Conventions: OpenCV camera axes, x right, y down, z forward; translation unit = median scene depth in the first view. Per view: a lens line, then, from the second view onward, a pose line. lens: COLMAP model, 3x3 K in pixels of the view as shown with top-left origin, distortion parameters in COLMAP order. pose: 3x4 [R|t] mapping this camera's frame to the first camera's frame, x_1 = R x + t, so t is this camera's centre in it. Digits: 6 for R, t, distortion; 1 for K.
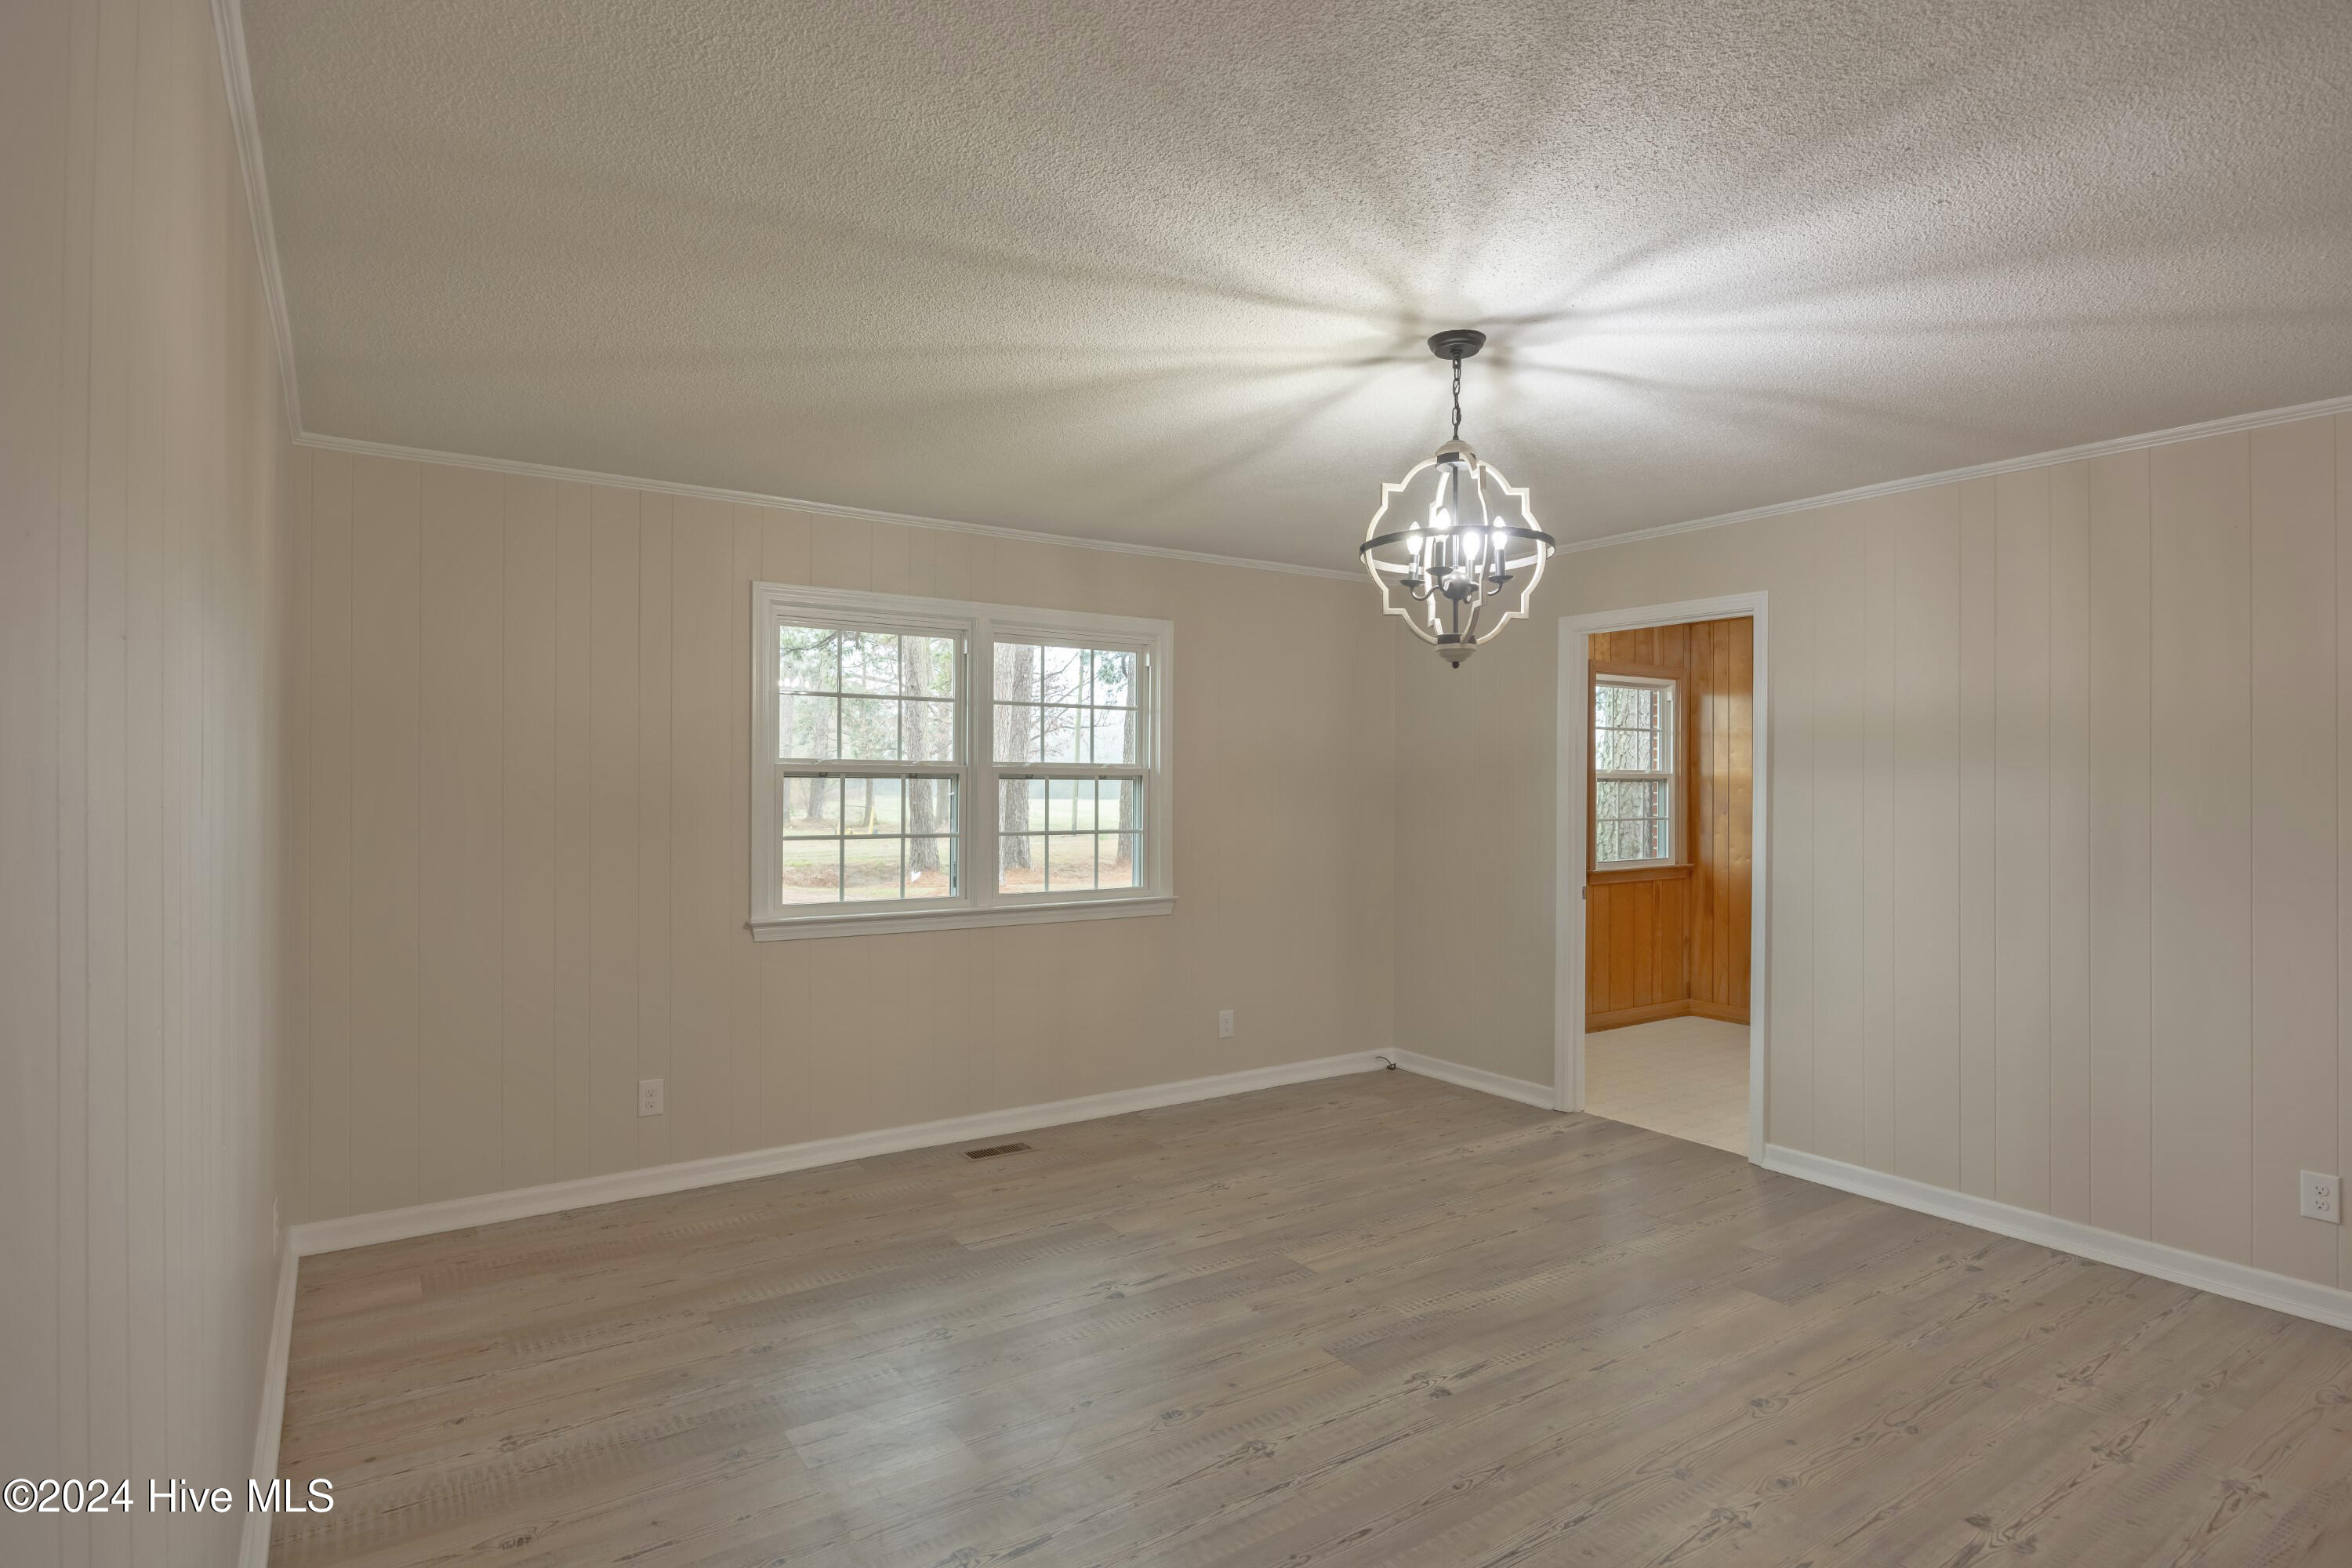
lens RADIAL K [[1215.7, 0, 1176.0], [0, 1215.7, 784.0], [0, 0, 1]] dist [-0.002269, 0.000187]
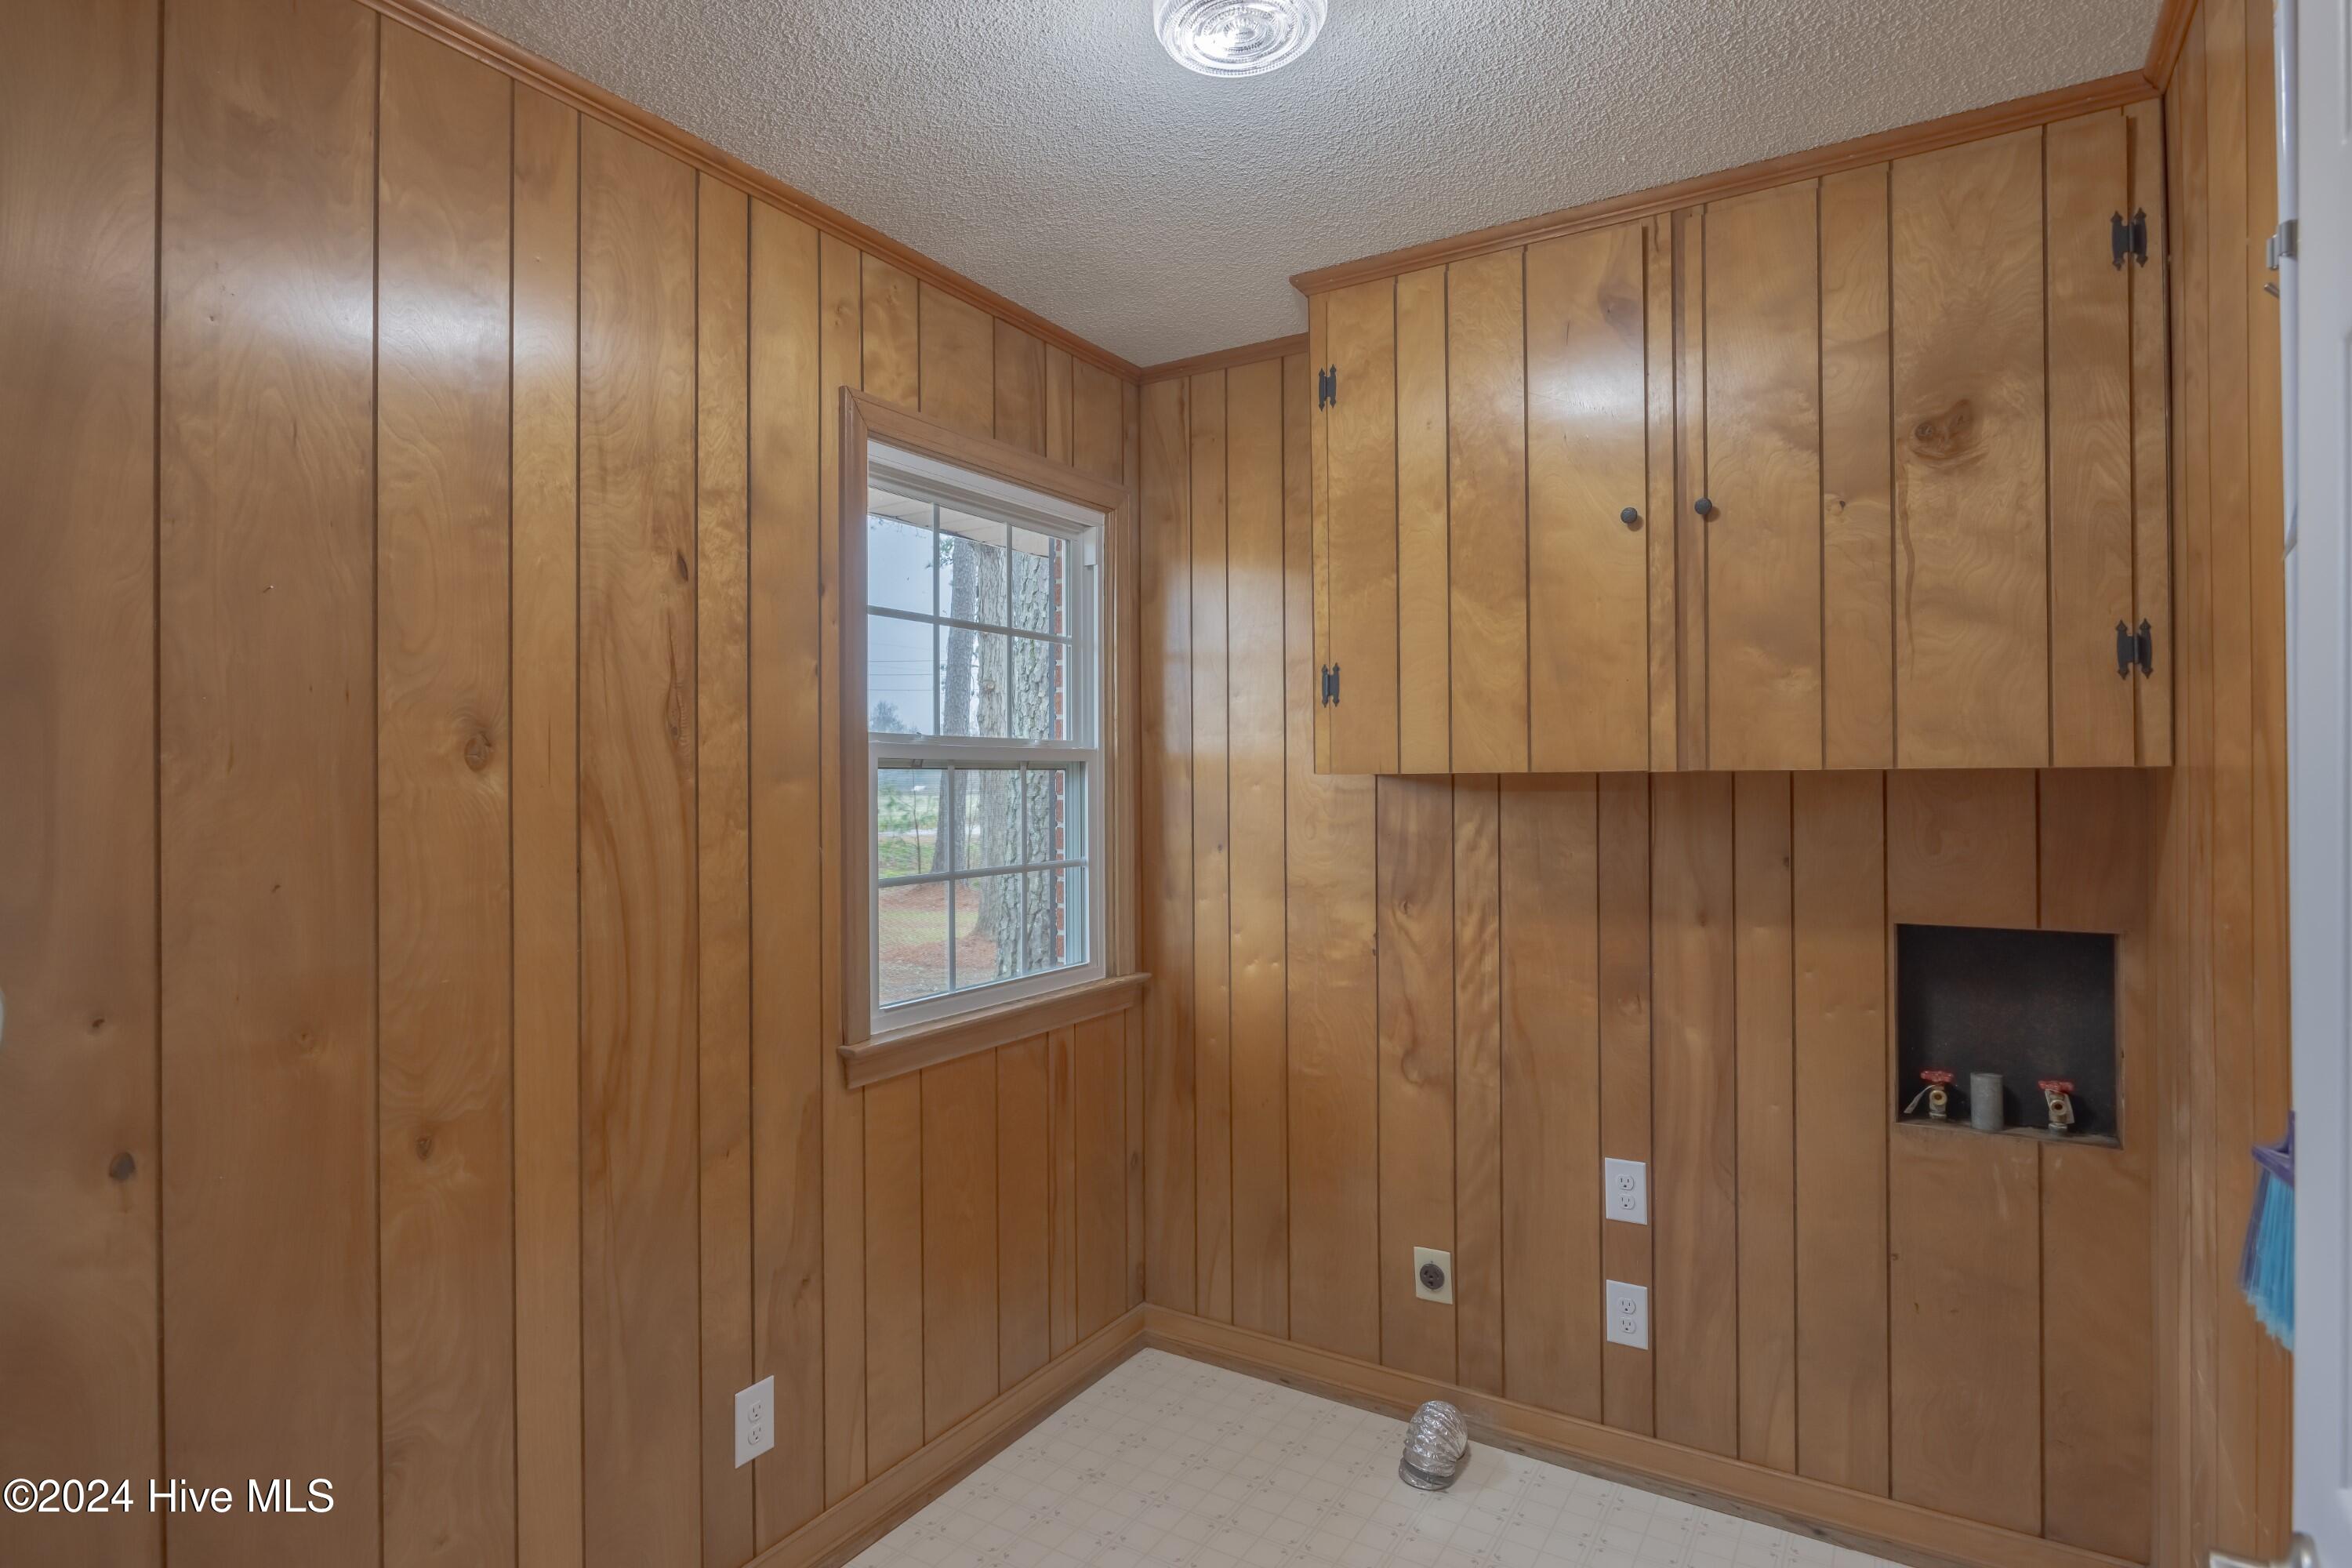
lens RADIAL K [[1215.7, 0, 1176.0], [0, 1215.7, 784.0], [0, 0, 1]] dist [-0.002269, 0.000187]
pose [[0.917748, -0.008289, 0.397076, 0.276799], [0.006630, 0.999963, 0.005551, 0.000594], [-0.397107, -0.002461, 0.917769, 0.632326]]
